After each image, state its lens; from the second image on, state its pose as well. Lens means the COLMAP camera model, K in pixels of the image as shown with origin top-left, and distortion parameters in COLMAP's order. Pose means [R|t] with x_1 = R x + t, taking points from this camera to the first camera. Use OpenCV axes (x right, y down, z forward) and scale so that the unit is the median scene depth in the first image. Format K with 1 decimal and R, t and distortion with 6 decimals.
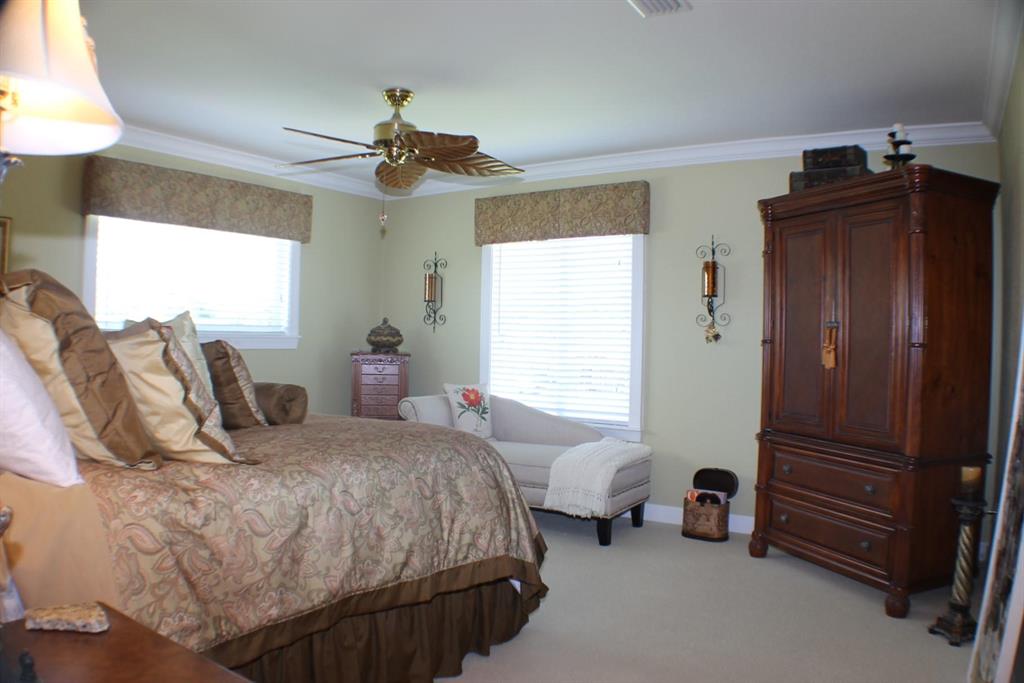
lens RADIAL K [[719.8, 0, 527.8], [0, 719.8, 343.0], [0, 0, 1]] dist [-0.228288, 0.087188]
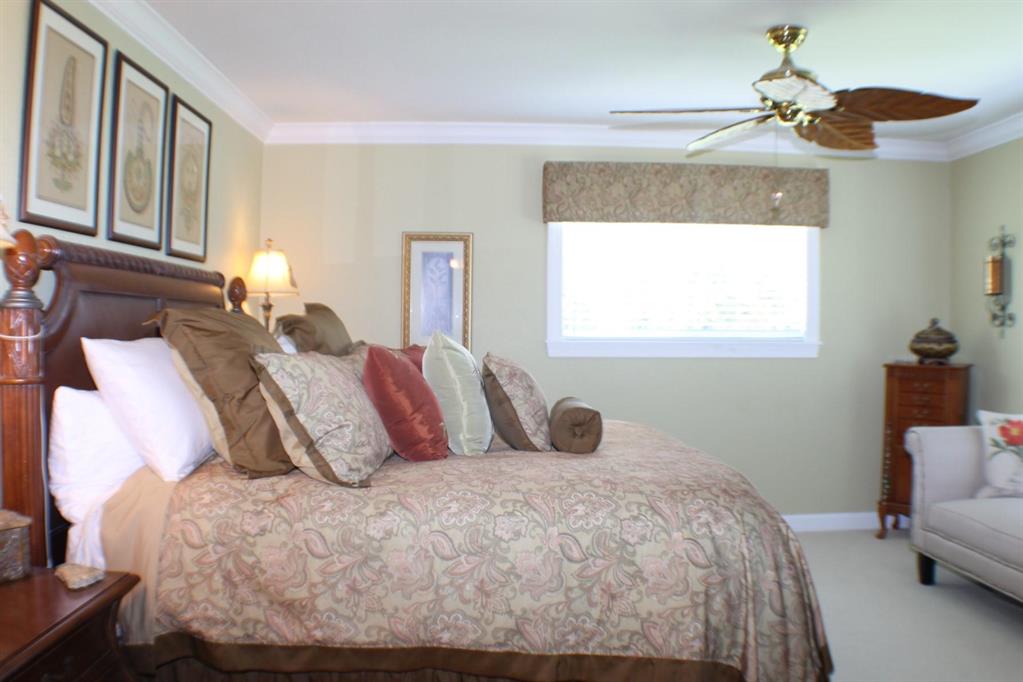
lens RADIAL K [[820.4, 0, 512.5], [0, 820.4, 355.3], [0, 0, 1]] dist [-0.167546, 0.006694]
pose [[0.579575, 0.019829, -0.814678, 0.347180], [-0.002313, 0.999740, 0.022689, -0.022281], [0.814916, -0.011266, 0.579470, 0.250890]]
